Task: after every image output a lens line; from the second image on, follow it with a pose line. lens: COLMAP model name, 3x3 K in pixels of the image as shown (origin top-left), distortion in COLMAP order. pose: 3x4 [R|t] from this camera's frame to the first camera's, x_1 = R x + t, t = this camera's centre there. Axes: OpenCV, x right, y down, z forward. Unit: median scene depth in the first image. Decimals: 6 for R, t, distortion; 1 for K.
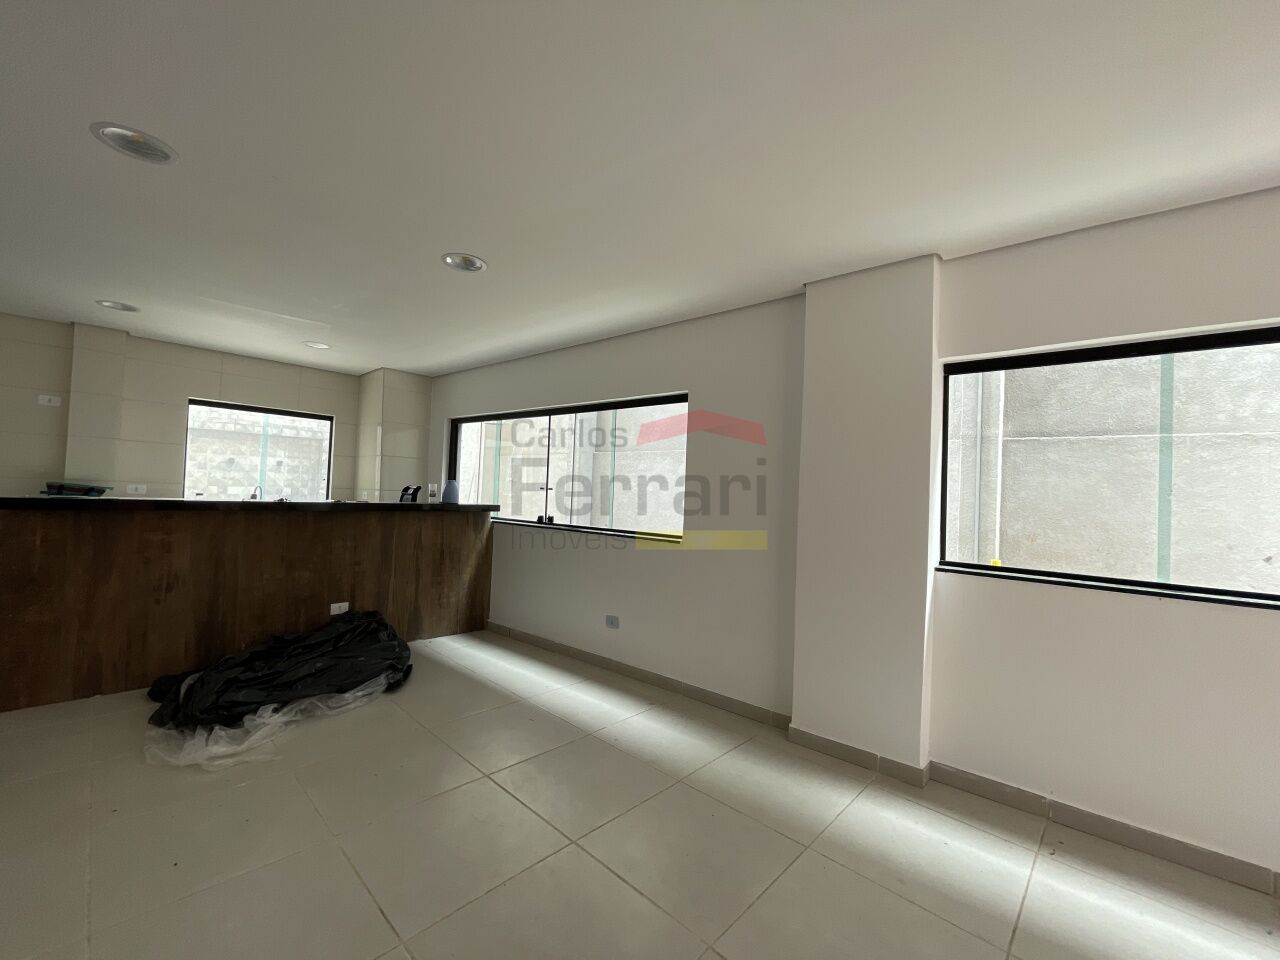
lens RADIAL K [[520.1, 0, 638.8], [0, 520.1, 478.8], [0, 0, 1]] dist [0.001287, 0.000114]
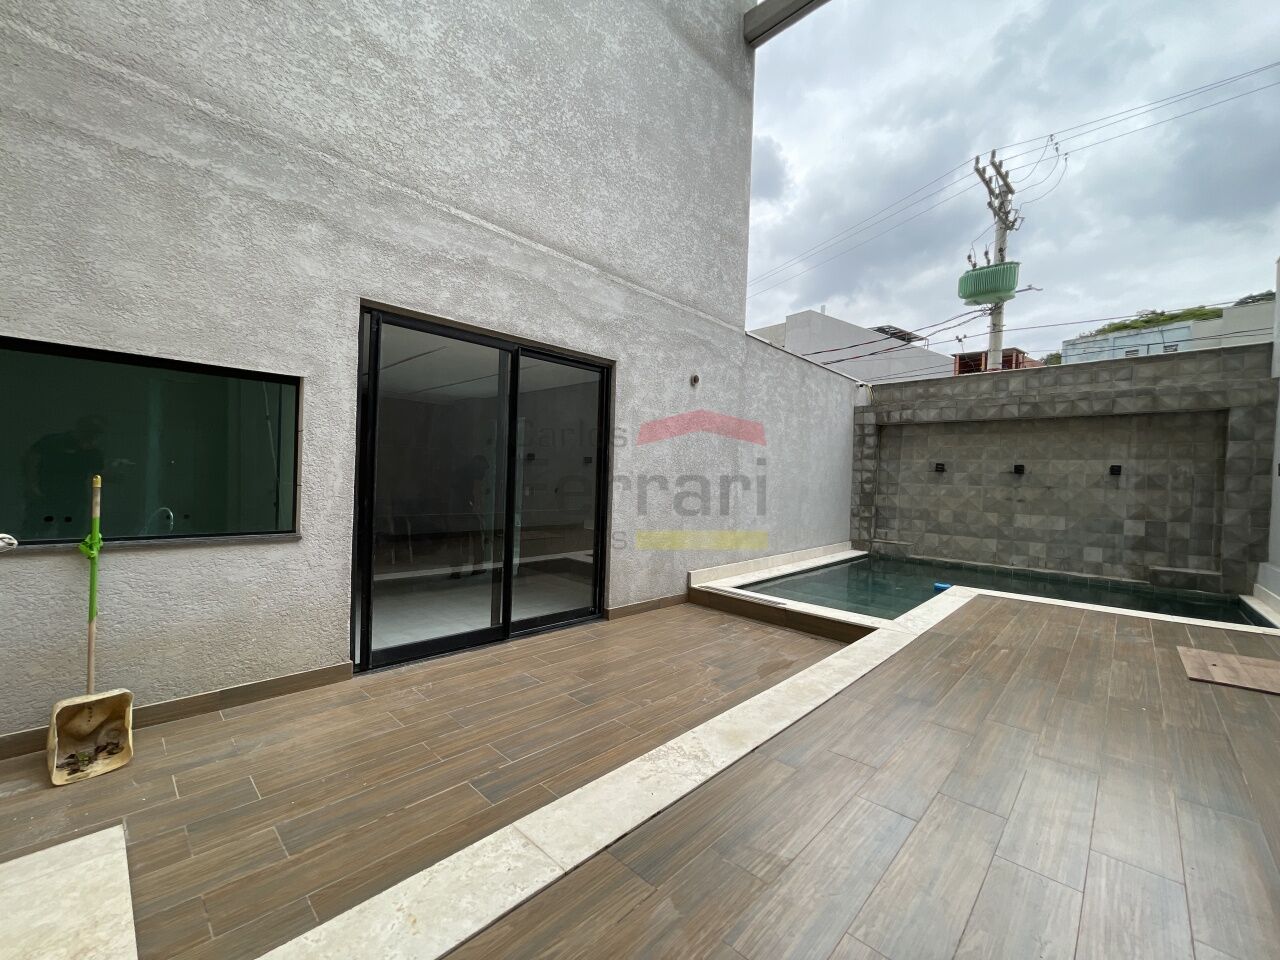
lens RADIAL K [[520.1, 0, 638.7], [0, 520.1, 480.6], [0, 0, 1]] dist [0.001287, 0.000114]
pose [[-0.027077, -0.034281, -0.999045, -0.188162], [-0.012750, 0.999342, -0.033946, 0.002409], [0.999552, 0.011819, -0.027496, 0.567291]]
